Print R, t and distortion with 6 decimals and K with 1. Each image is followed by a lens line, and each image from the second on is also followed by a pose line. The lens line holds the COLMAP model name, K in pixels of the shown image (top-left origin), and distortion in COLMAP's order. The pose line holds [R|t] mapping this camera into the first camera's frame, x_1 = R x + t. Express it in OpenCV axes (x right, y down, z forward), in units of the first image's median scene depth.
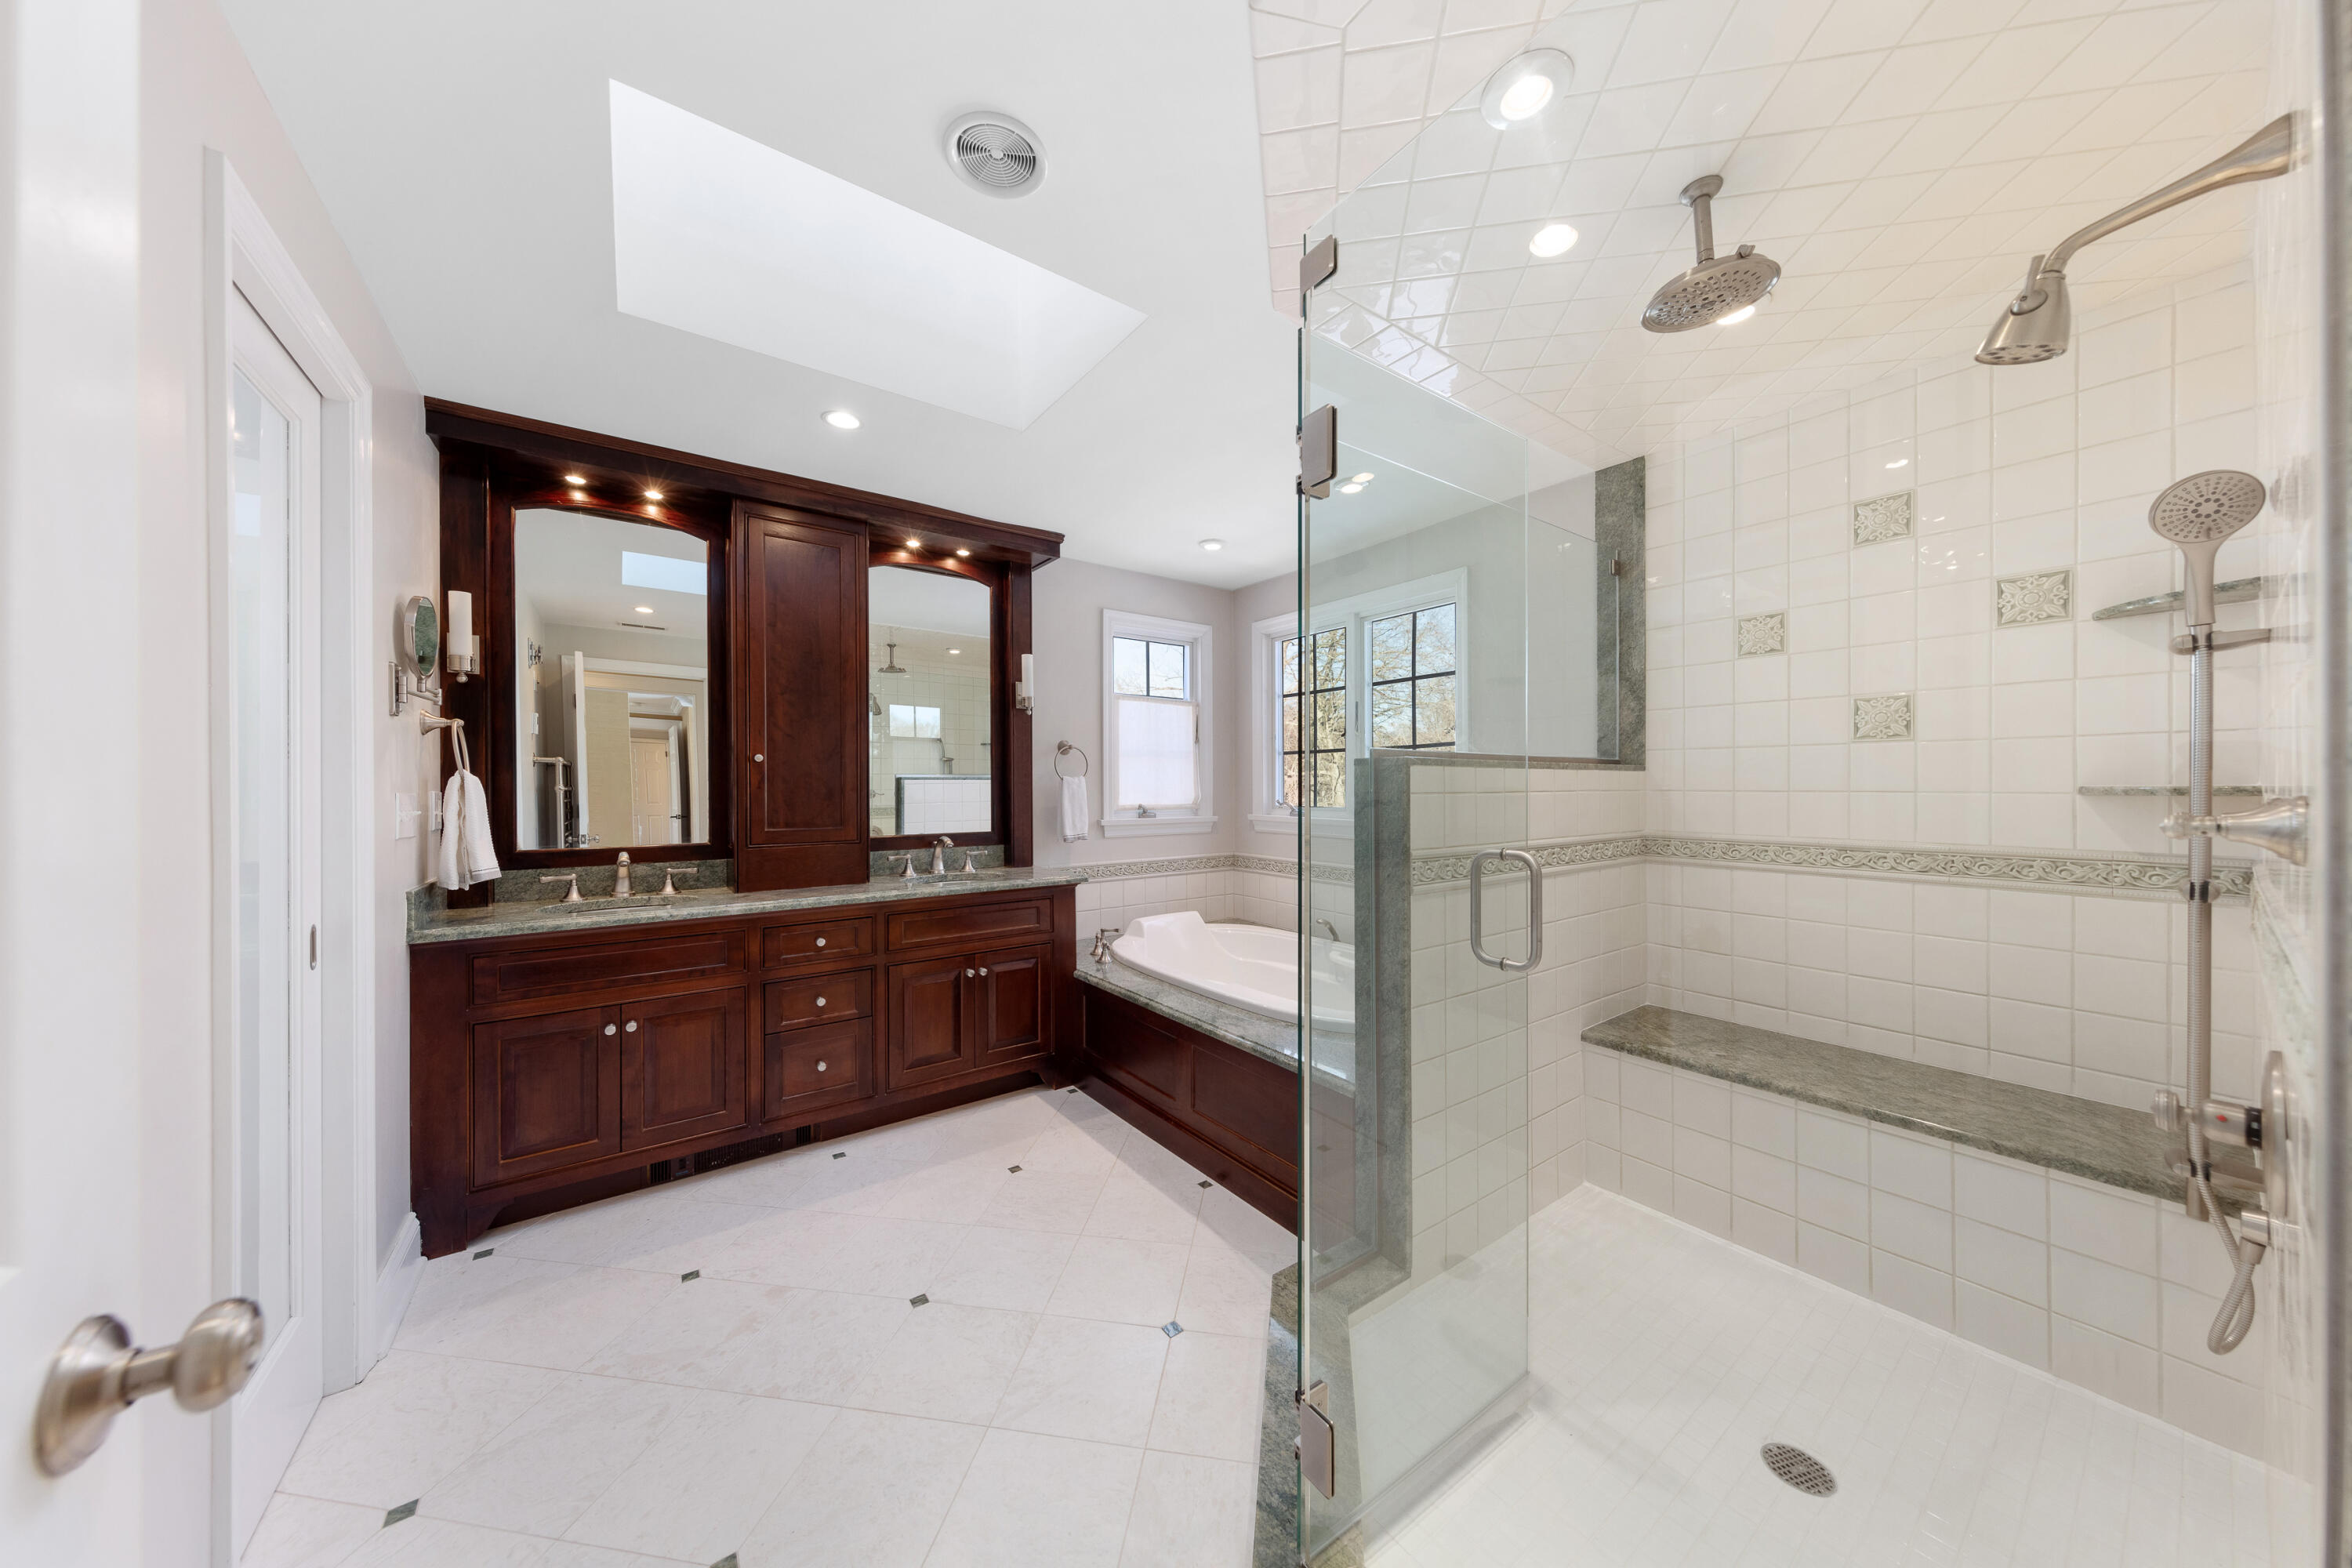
lens RADIAL K [[752.2, 0, 1196.3], [0, 752.2, 788.7], [0, 0, 1]] dist [0.000810, -0.000130]
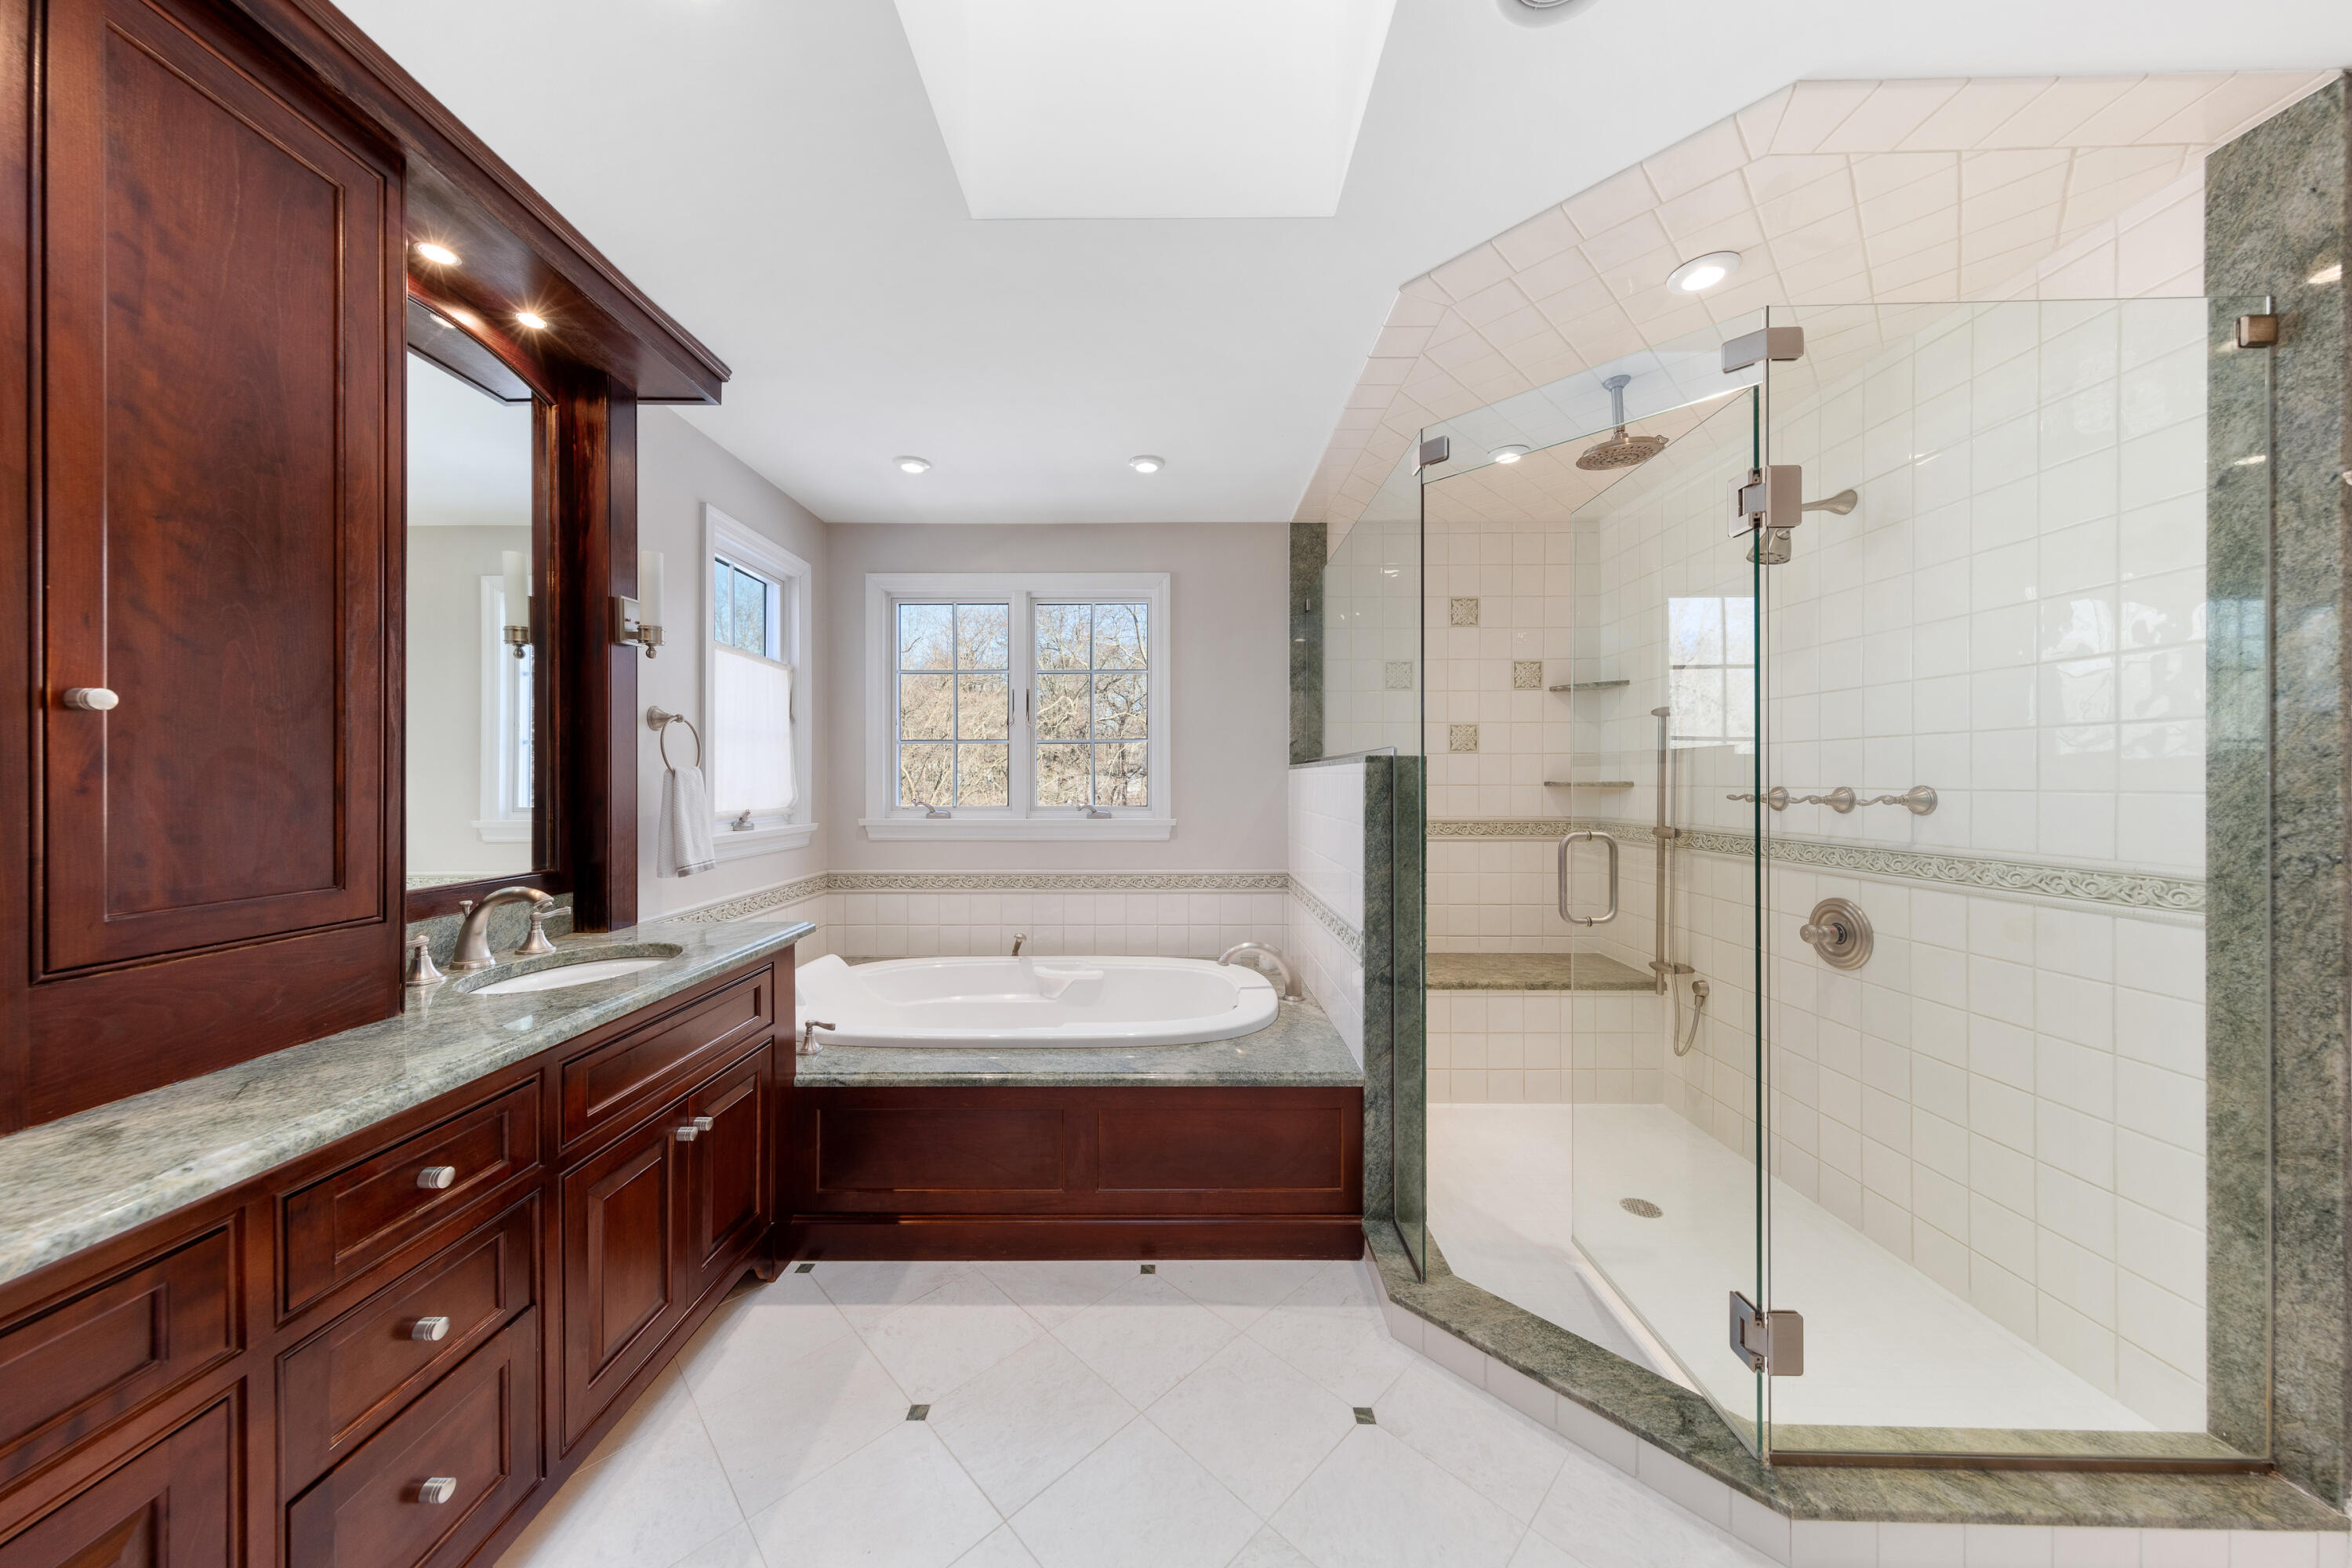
lens RADIAL K [[752.2, 0, 1181.0], [0, 752.2, 778.4], [0, 0, 1]] dist [0.000810, -0.000130]
pose [[0.595001, 0.002036, 0.803723, -0.549431], [0.003407, 0.999981, -0.005055, -0.003416], [-0.803718, 0.005746, 0.594983, 0.422074]]
